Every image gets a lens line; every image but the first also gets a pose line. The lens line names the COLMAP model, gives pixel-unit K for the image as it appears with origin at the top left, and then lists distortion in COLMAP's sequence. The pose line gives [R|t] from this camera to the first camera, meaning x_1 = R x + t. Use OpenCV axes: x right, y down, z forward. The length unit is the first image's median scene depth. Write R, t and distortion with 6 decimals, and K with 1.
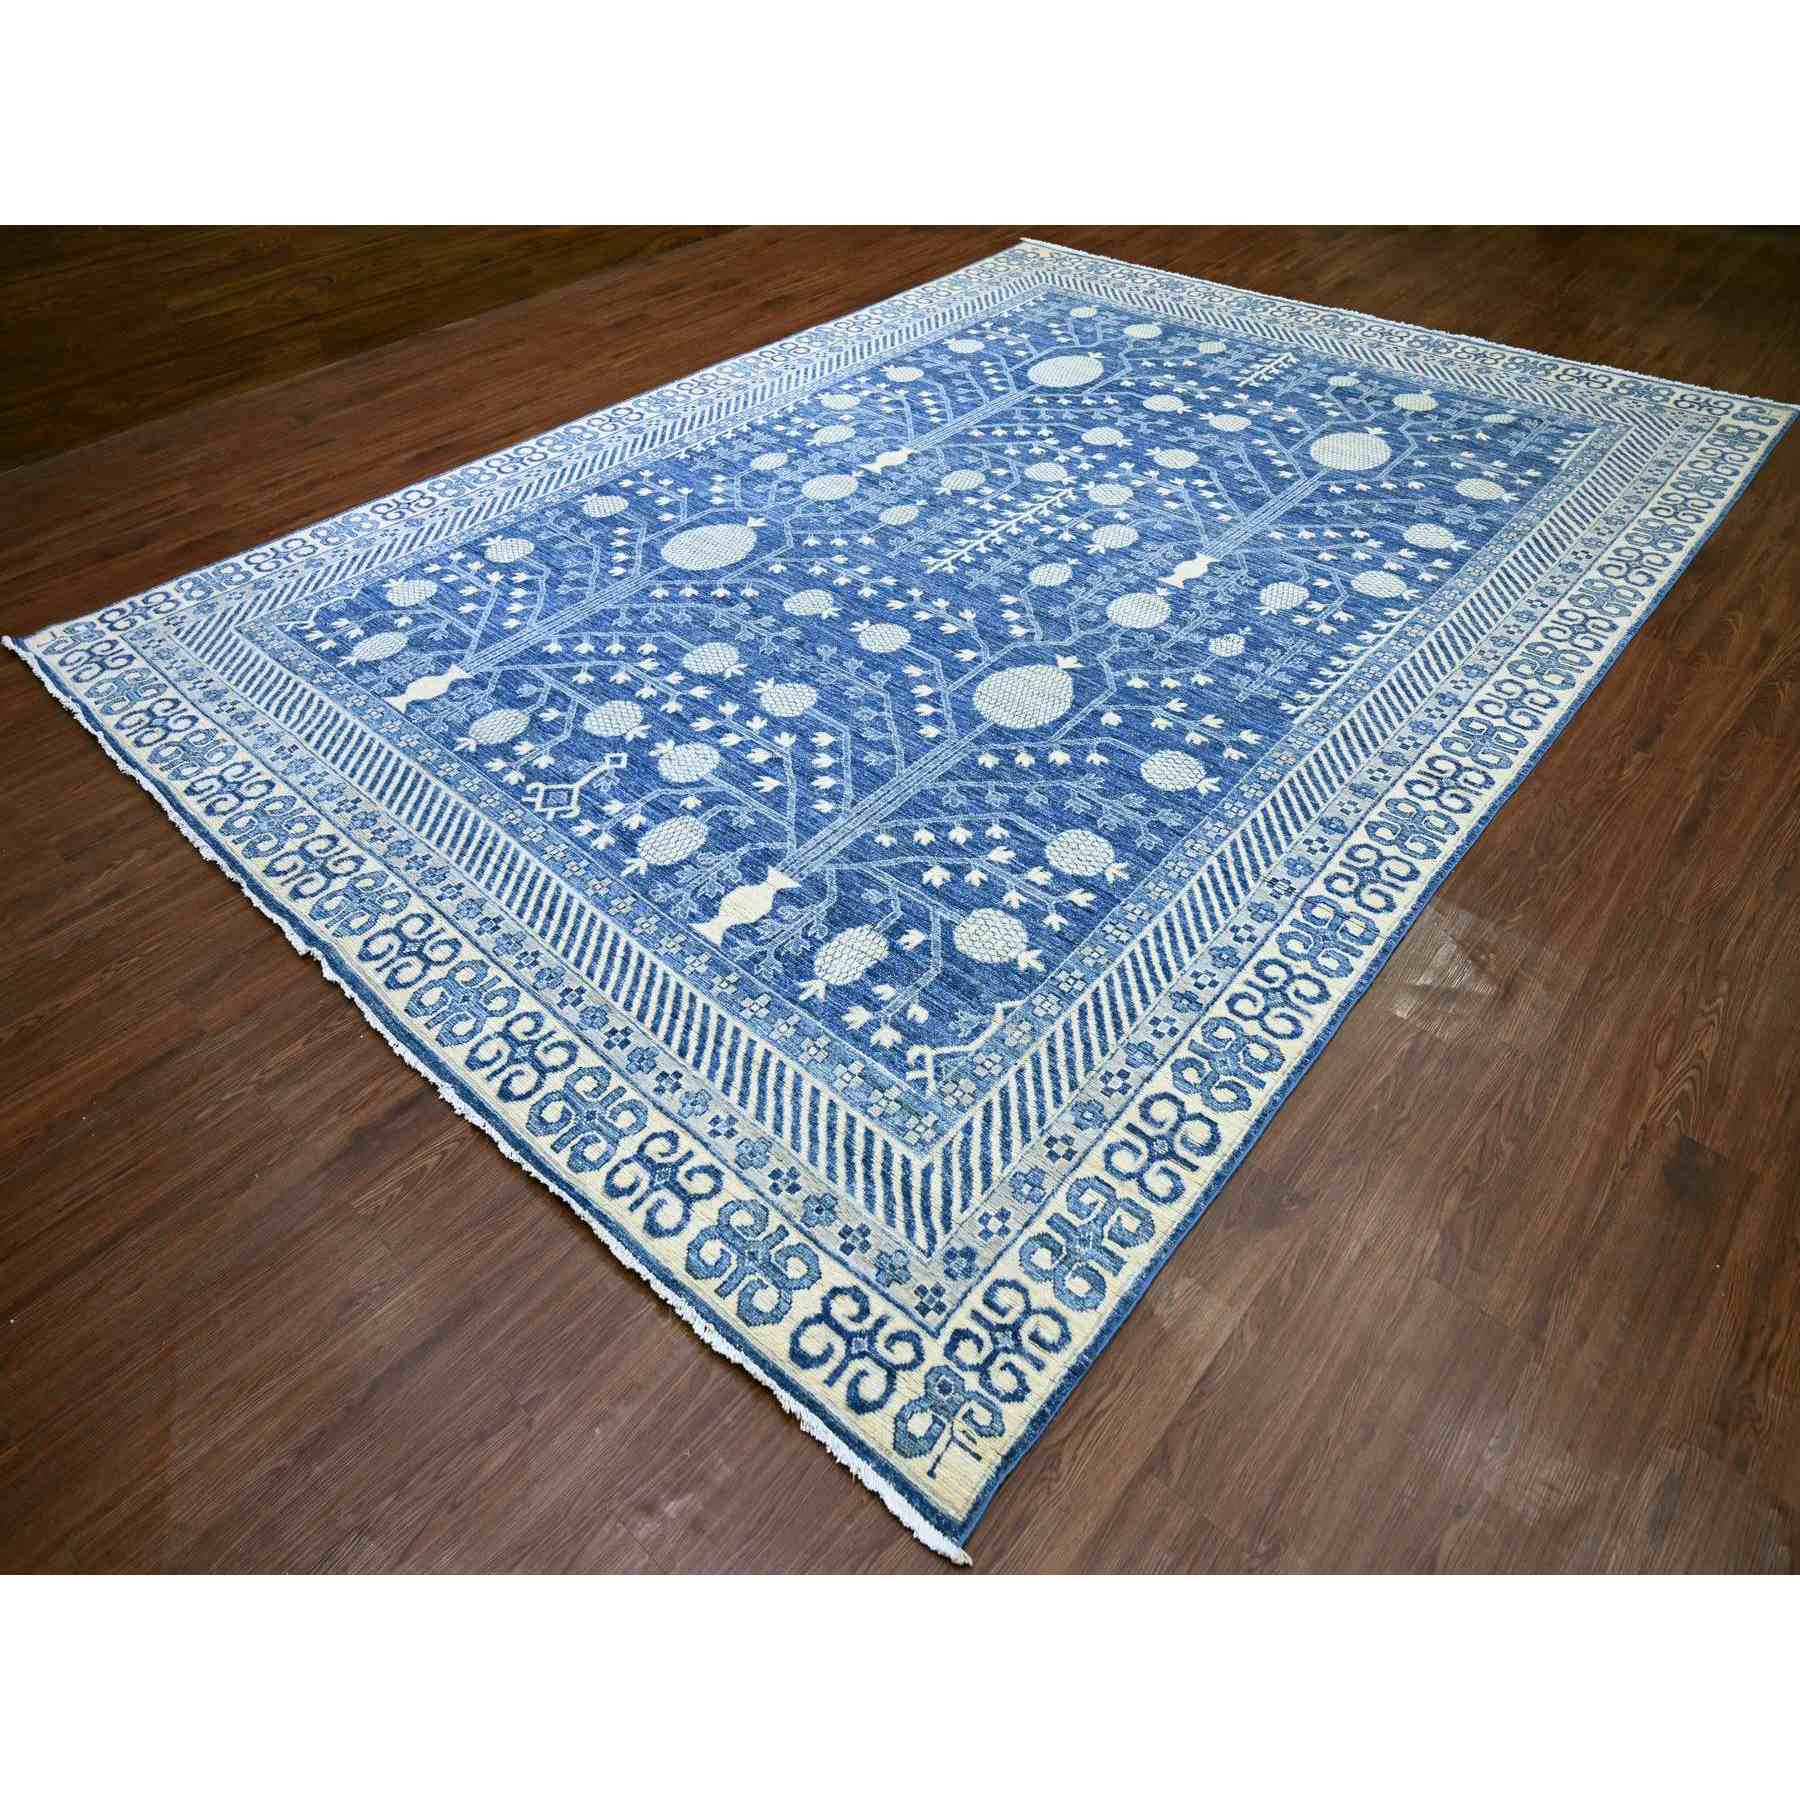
lens RADIAL K [[1088.4, 0, 900.0], [0, 1088.4, 900.0], [0, 0, 1]] dist [-0.007834, -0.001537]
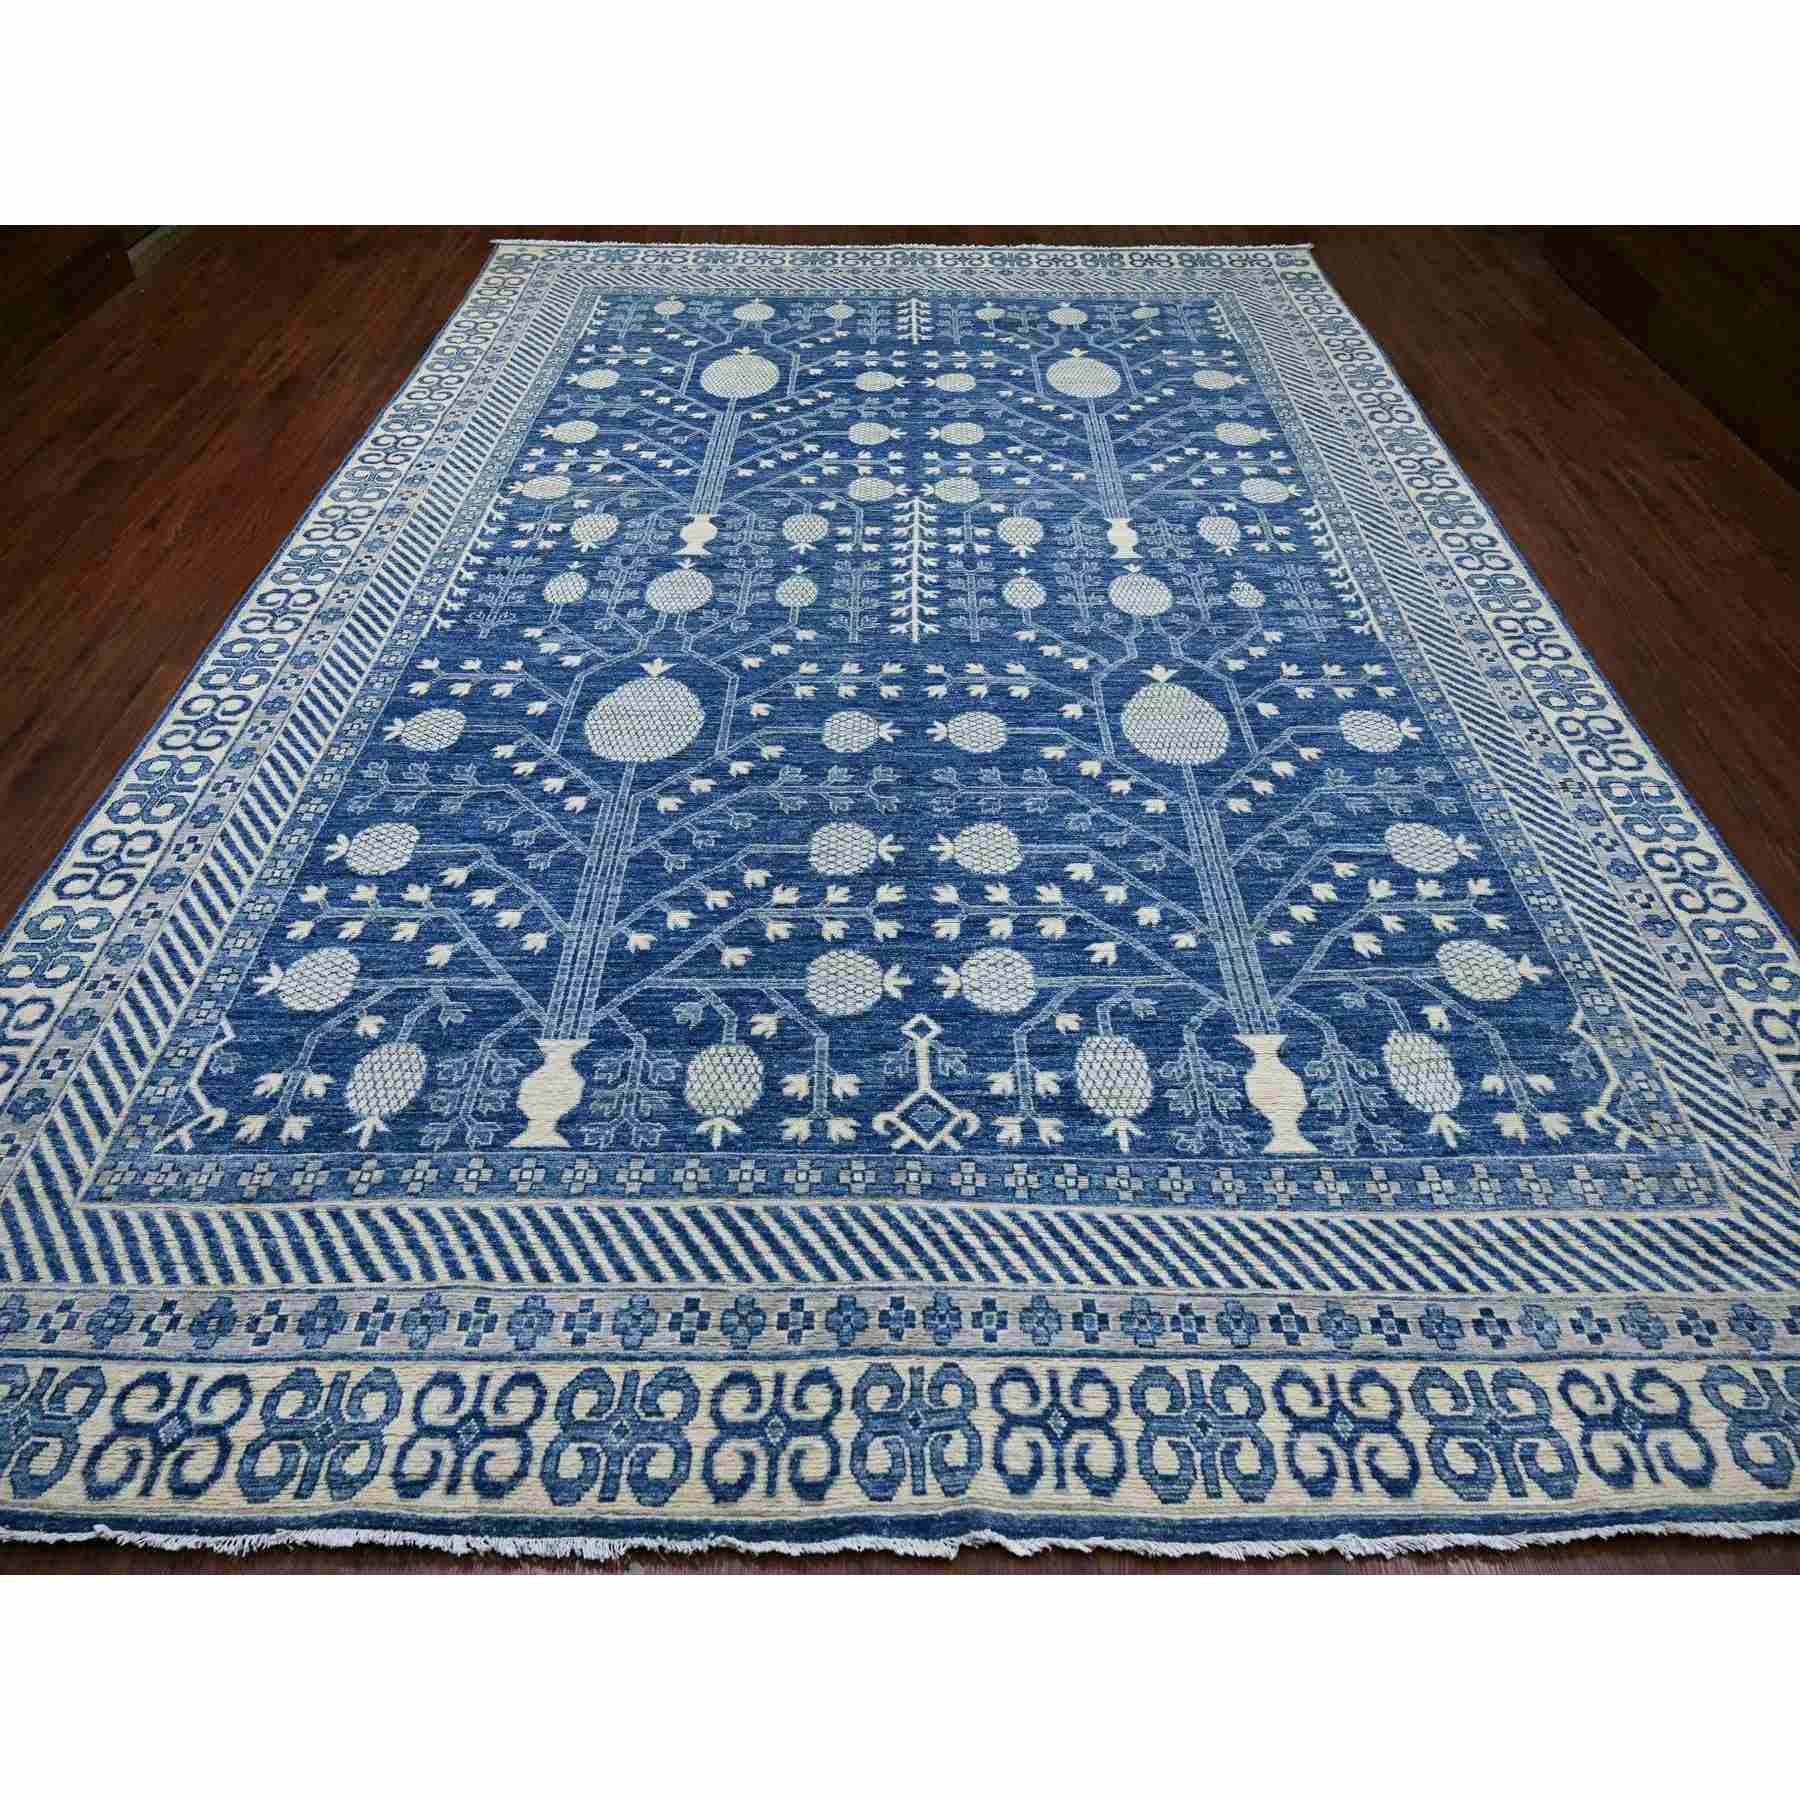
lens RADIAL K [[1073.0, 0, 900.1], [0, 1073.0, 863.0], [0, 0, 1]] dist [-0.005869, -0.001194]
pose [[0.745058, -0.473814, 0.469457, -0.550036], [0.459854, 0.874712, 0.153014, -0.338762], [-0.483139, 0.101877, 0.869596, 0.347578]]
